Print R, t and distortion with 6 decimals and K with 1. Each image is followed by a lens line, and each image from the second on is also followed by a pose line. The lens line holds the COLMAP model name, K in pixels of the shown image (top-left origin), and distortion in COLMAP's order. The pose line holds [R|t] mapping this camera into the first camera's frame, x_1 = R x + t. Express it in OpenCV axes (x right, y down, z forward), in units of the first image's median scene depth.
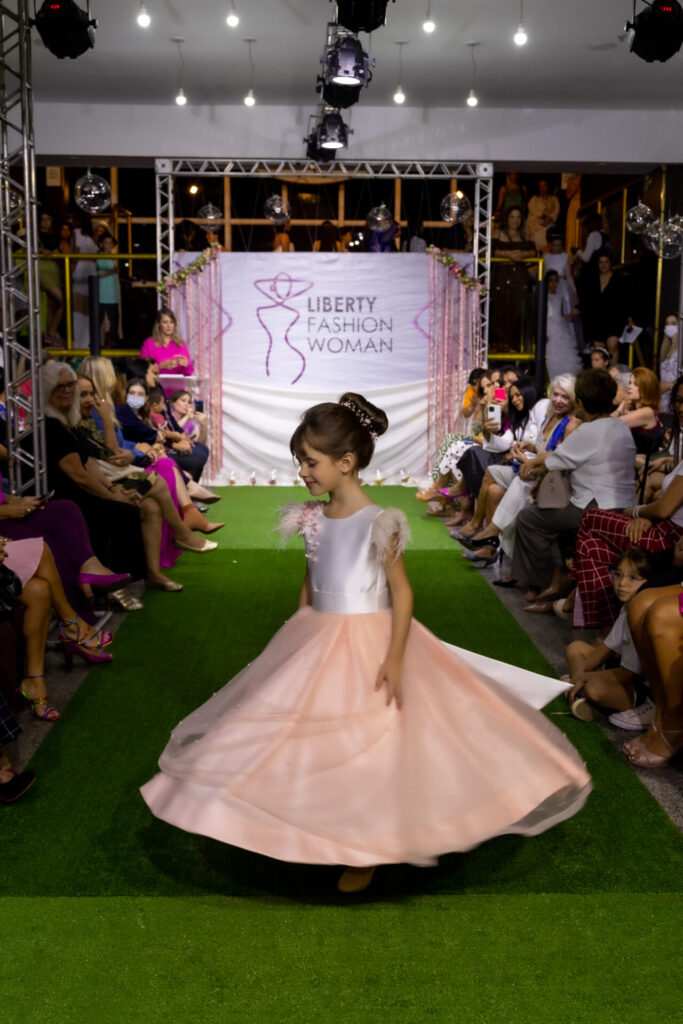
lens RADIAL K [[1183.2, 0, 340.0], [0, 1183.2, 517.3], [0, 0, 1]] dist [0.023797, 0.000000]
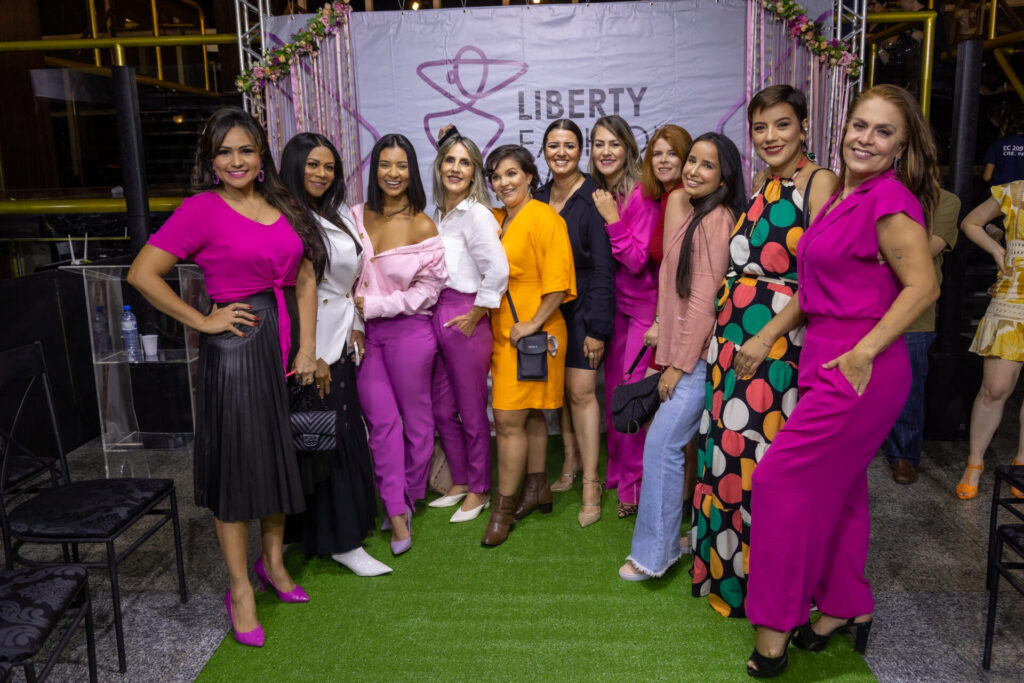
lens RADIAL K [[875.4, 0, 522.2], [0, 875.4, 338.6], [0, 0, 1]] dist [0.014684, 0.002533]
pose [[0.996432, -0.015510, -0.082966, 0.005959], [0.020321, 0.998141, 0.057461, -0.098109], [0.081920, -0.058942, 0.994894, 0.604449]]
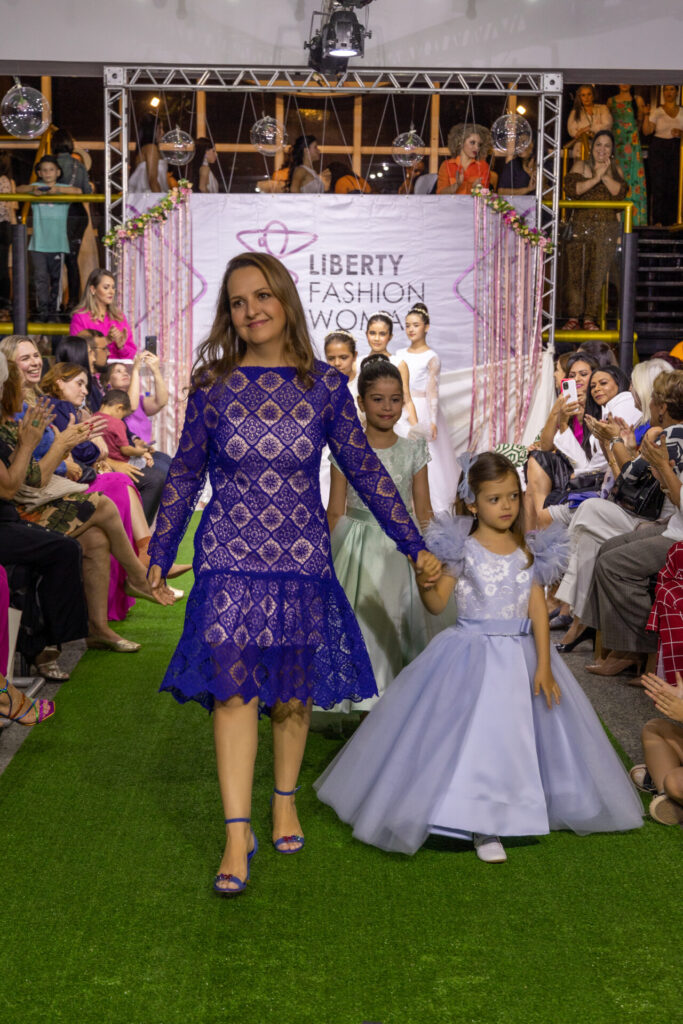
lens RADIAL K [[1624.0, 0, 334.3], [0, 1624.0, 517.9], [0, 0, 1]] dist [0.051457, 0.000000]
pose [[0.999919, 0.005841, -0.011308, 0.000459], [-0.006094, 0.999730, -0.022441, 0.000014], [0.011173, 0.022508, 0.999684, -0.004987]]
